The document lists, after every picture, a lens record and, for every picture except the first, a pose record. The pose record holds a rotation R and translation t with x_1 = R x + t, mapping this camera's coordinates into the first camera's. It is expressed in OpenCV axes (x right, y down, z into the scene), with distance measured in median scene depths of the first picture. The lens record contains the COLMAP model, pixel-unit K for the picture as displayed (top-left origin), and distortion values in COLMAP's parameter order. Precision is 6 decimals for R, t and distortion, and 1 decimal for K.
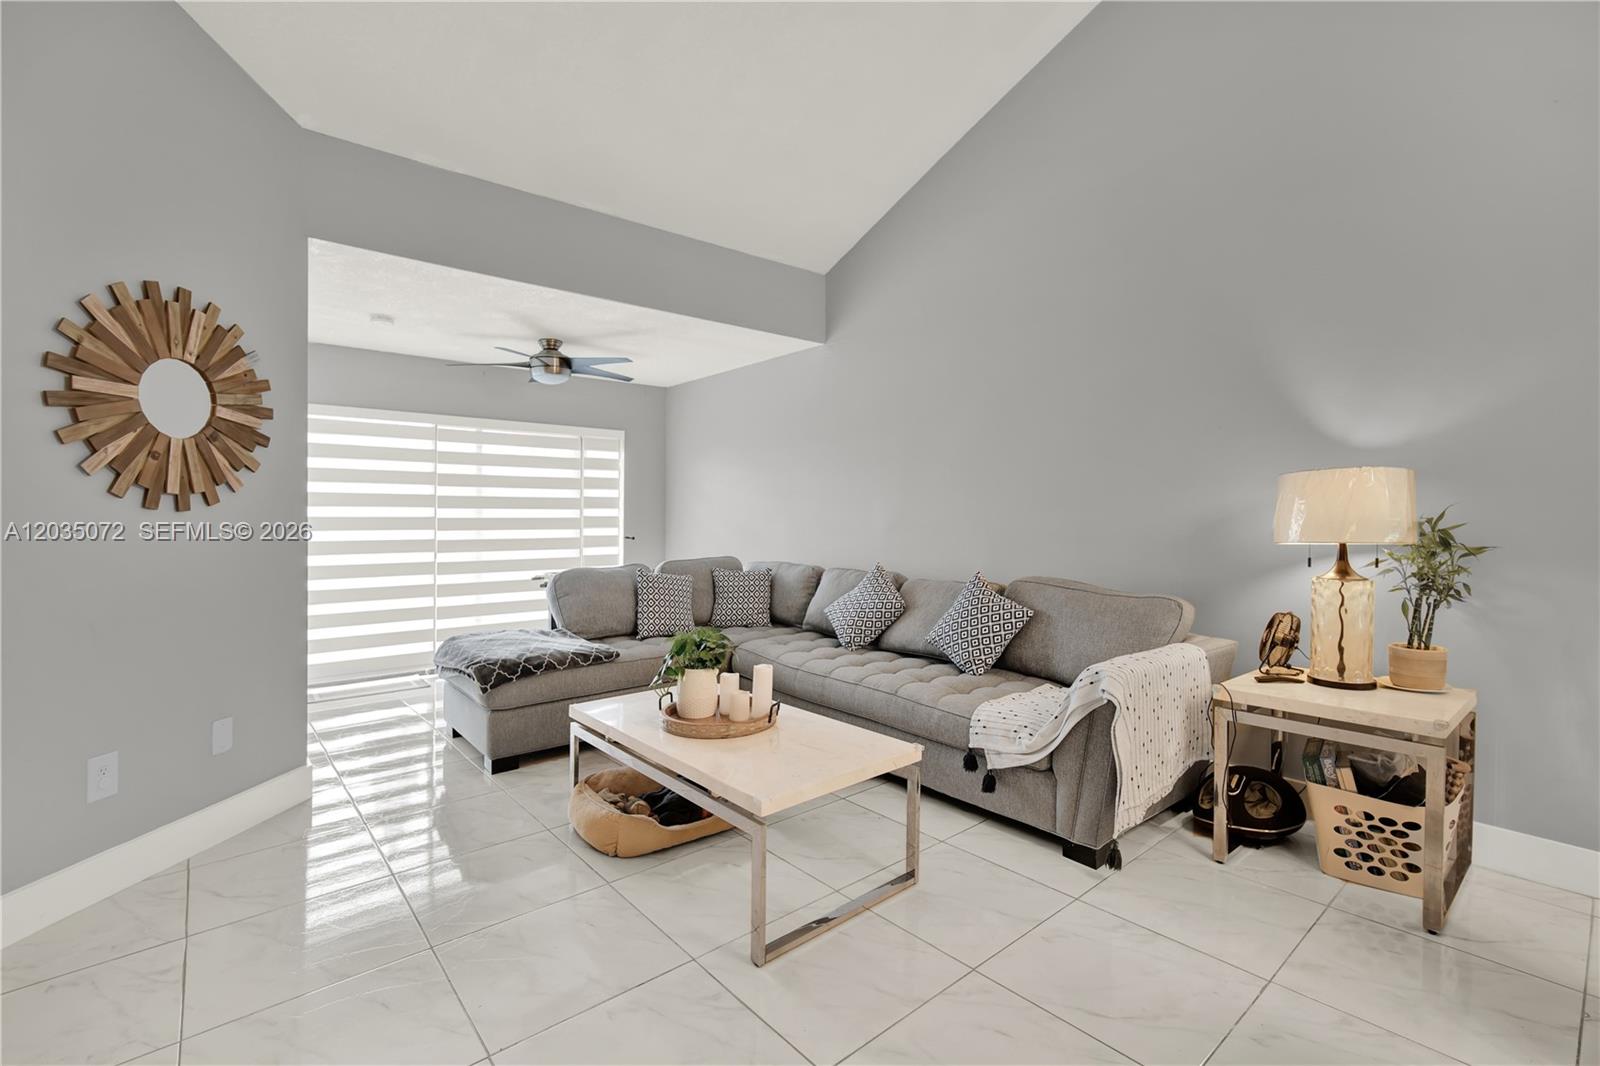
lens RADIAL K [[725.9, 0, 826.7], [0, 725.9, 519.4], [0, 0, 1]] dist [-0.011739, 0.001700]
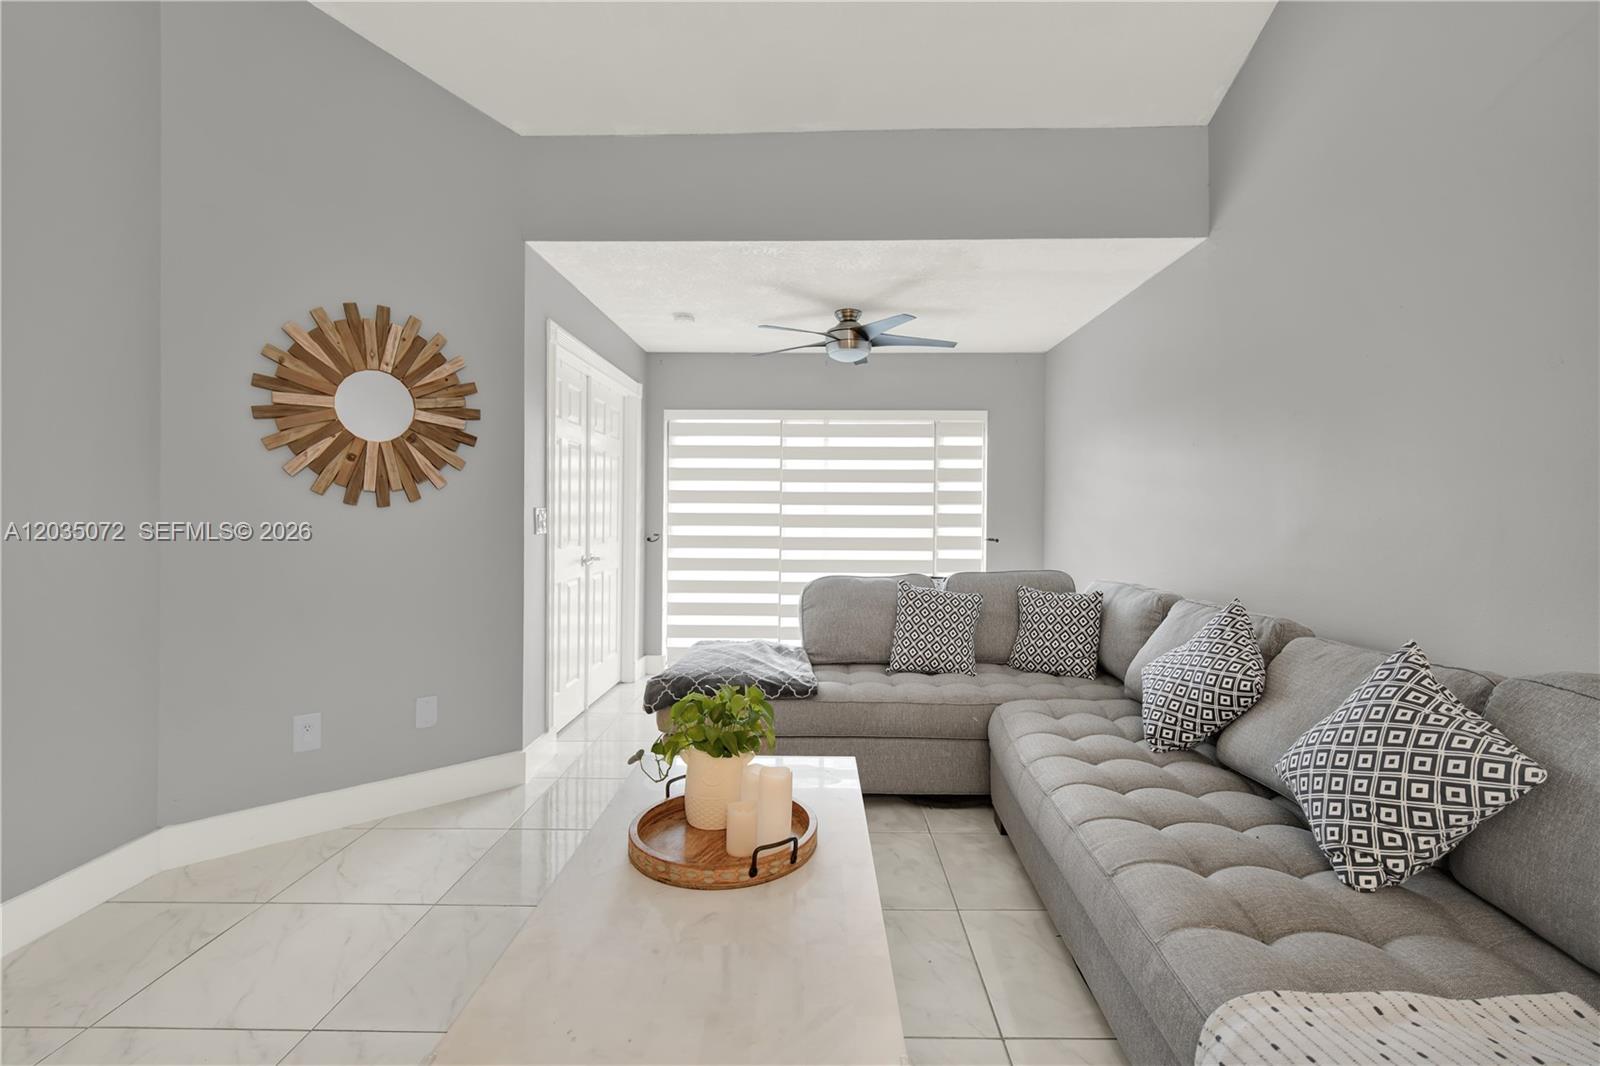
lens RADIAL K [[725.9, 0, 803.7], [0, 725.9, 520.4], [0, 0, 1]] dist [-0.011739, 0.001700]
pose [[0.725537, 0.011055, -0.688094, 0.522293], [-0.008084, 0.999939, 0.007541, -0.004639], [0.688135, 0.000092, 0.725582, 0.943994]]
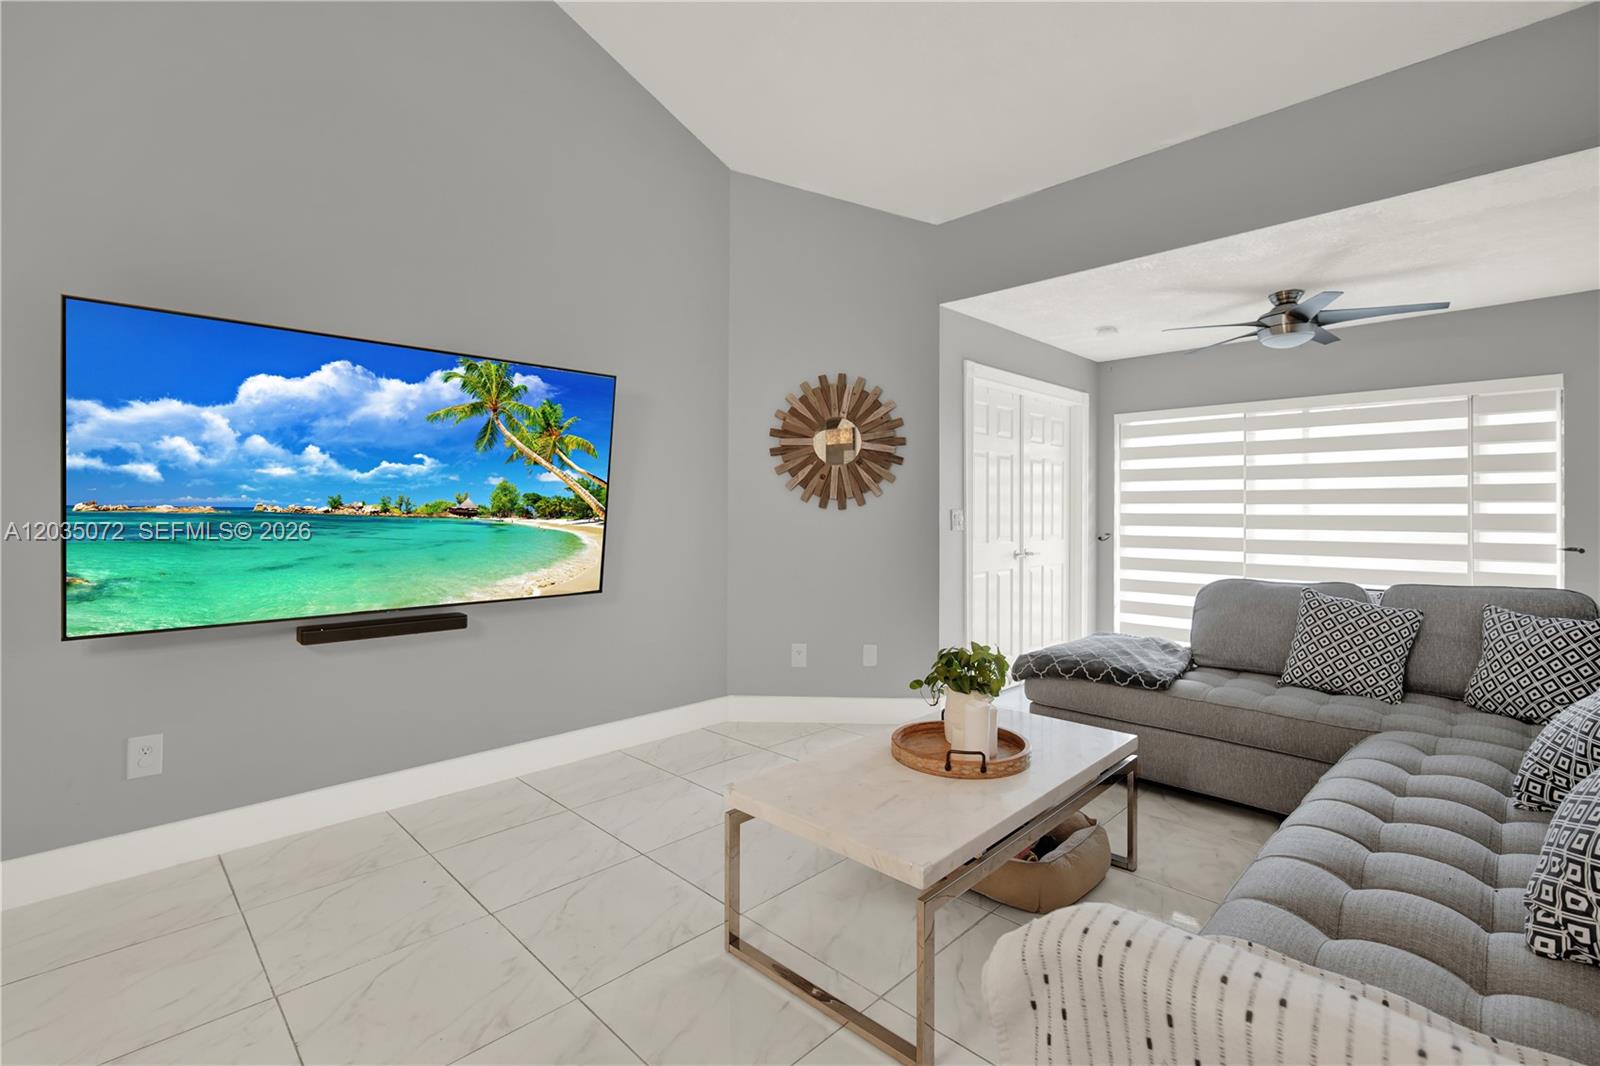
lens RADIAL K [[725.9, 0, 788.9], [0, 725.9, 507.1], [0, 0, 1]] dist [-0.011739, 0.001700]
pose [[0.034261, -0.004254, -0.999404, 1.121677], [-0.006864, 0.999966, -0.004492, -0.011582], [0.999389, 0.007013, 0.034230, 1.222835]]
